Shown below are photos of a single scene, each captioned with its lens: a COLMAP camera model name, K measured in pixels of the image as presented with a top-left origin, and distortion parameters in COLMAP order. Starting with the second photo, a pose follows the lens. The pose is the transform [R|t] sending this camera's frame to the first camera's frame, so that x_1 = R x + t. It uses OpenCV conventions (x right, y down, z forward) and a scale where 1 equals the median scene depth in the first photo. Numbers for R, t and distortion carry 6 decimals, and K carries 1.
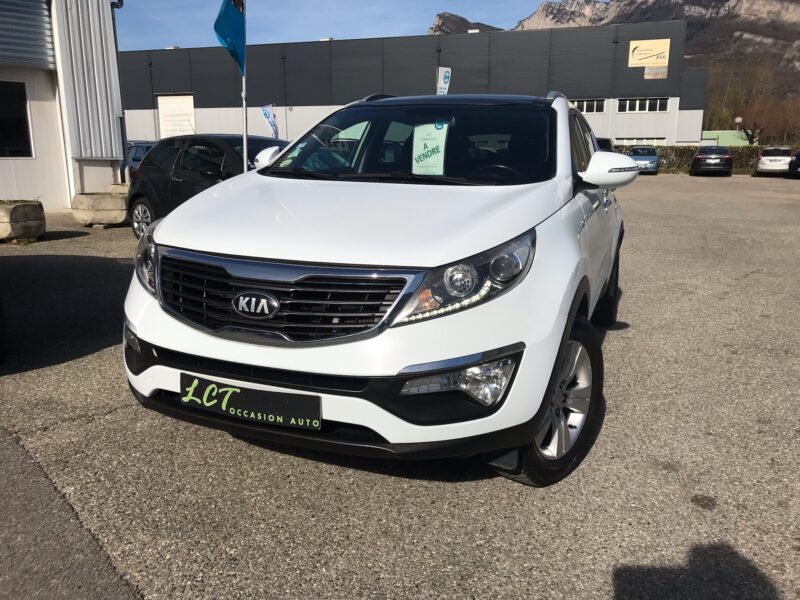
lens RADIAL K [[659.4, 0, 400.7], [0, 659.4, 297.9], [0, 0, 1]] dist [0.006890, 0.018260]
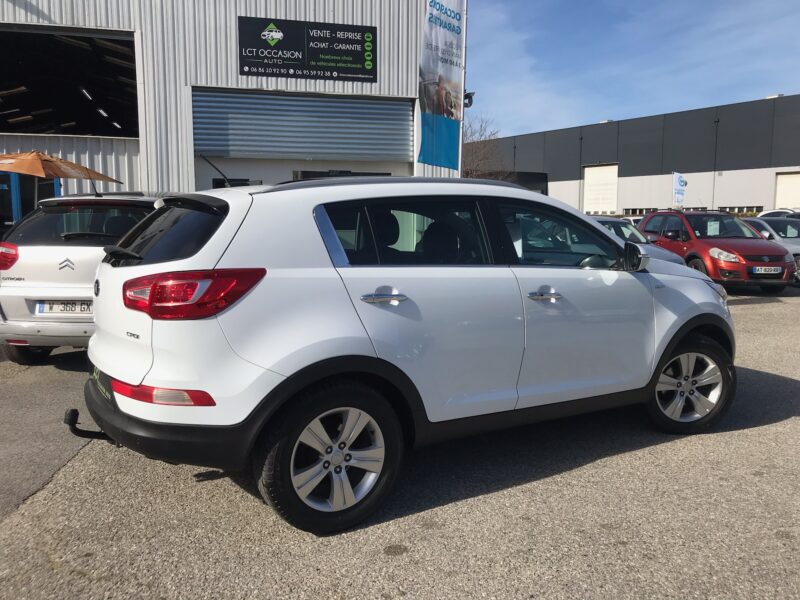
lens RADIAL K [[661.3, 0, 398.7], [0, 661.3, 299.0], [0, 0, 1]] dist [0.018350, -0.003106]
pose [[0.798709, 0.070635, -0.597557, 0.931918], [-0.127500, 0.990403, -0.053348, -0.052195], [0.588054, 0.118798, 0.800050, 0.025495]]
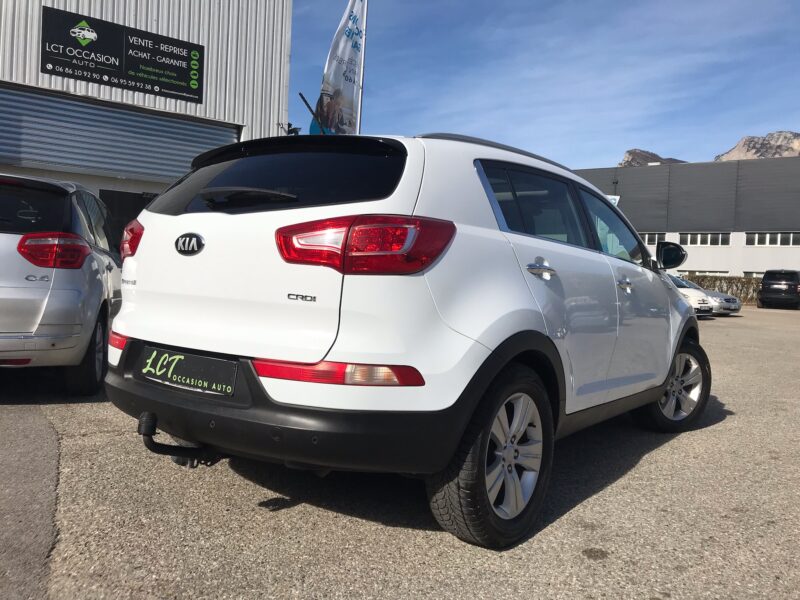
lens RADIAL K [[659.9, 0, 400.6], [0, 659.9, 301.9], [0, 0, 1]] dist [0.016600, 0.001792]
pose [[0.963260, 0.045394, -0.264707, 0.352278], [-0.093027, 0.980992, -0.170294, 0.111385], [0.251946, 0.188662, 0.949173, -0.072434]]
